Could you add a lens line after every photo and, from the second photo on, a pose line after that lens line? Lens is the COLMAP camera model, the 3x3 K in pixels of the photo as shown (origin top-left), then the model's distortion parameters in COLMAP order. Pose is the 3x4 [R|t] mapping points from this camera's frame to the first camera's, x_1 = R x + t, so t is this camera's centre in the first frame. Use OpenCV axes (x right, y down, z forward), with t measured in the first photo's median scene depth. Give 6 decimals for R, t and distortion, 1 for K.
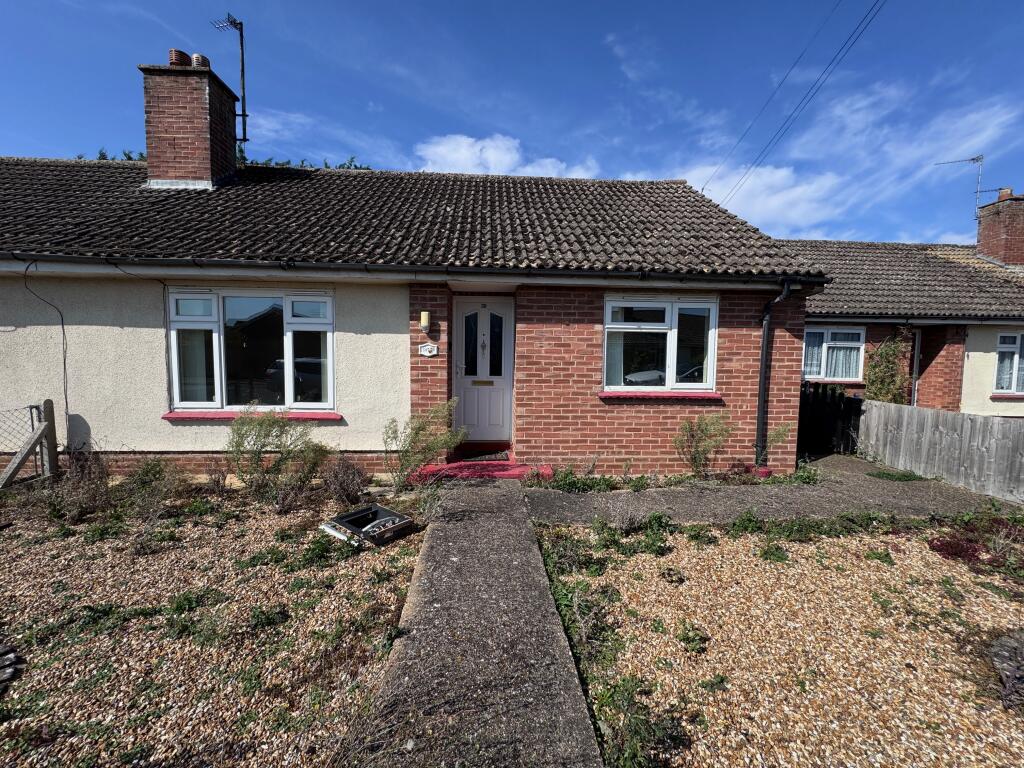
lens RADIAL K [[405.7, 0, 506.4], [0, 405.7, 382.4], [0, 0, 1]] dist [-0.002802, -0.000201]
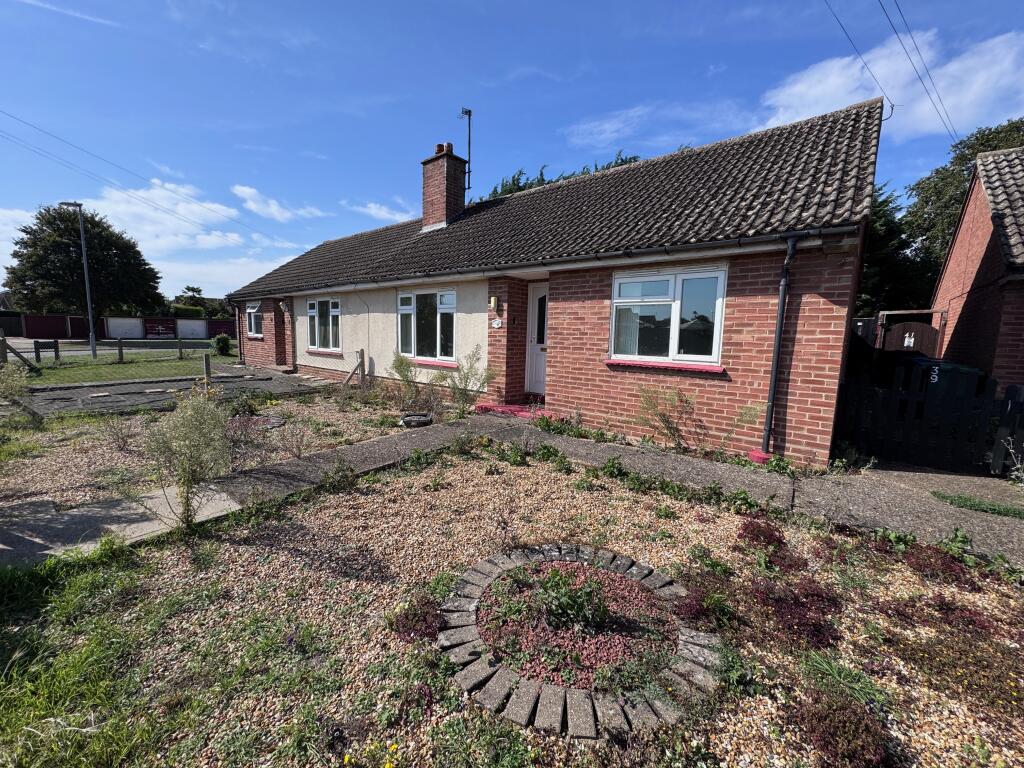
lens RADIAL K [[414.6, 0, 523.0], [0, 414.6, 380.8], [0, 0, 1]] dist [-0.001663, -0.000034]
pose [[0.735150, 0.082793, -0.672830, 0.833703], [-0.058192, 0.996558, 0.059046, 0.028945], [0.675403, -0.004255, 0.737437, -0.024702]]
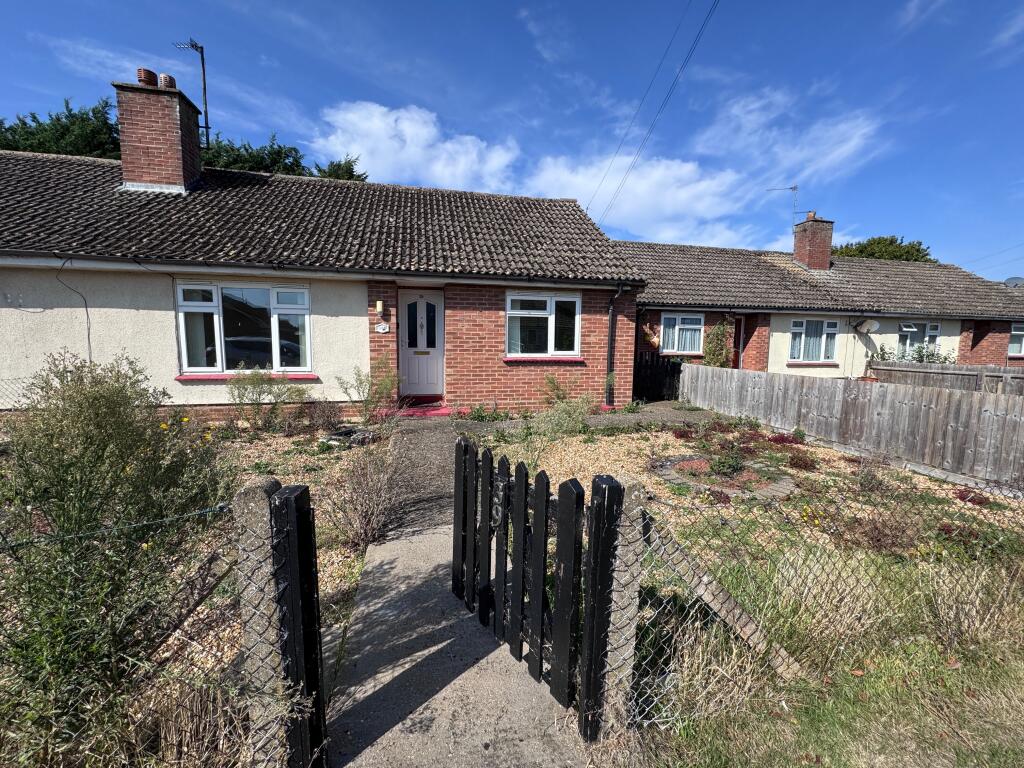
lens RADIAL K [[408.6, 0, 512.0], [0, 408.6, 384.0], [0, 0, 1]] dist [0.000815, -0.004251]
pose [[0.985160, -0.020386, 0.170425, 0.005351], [0.013184, 0.998976, 0.043285, 0.054800], [-0.171132, -0.040396, 0.984420, -0.456503]]
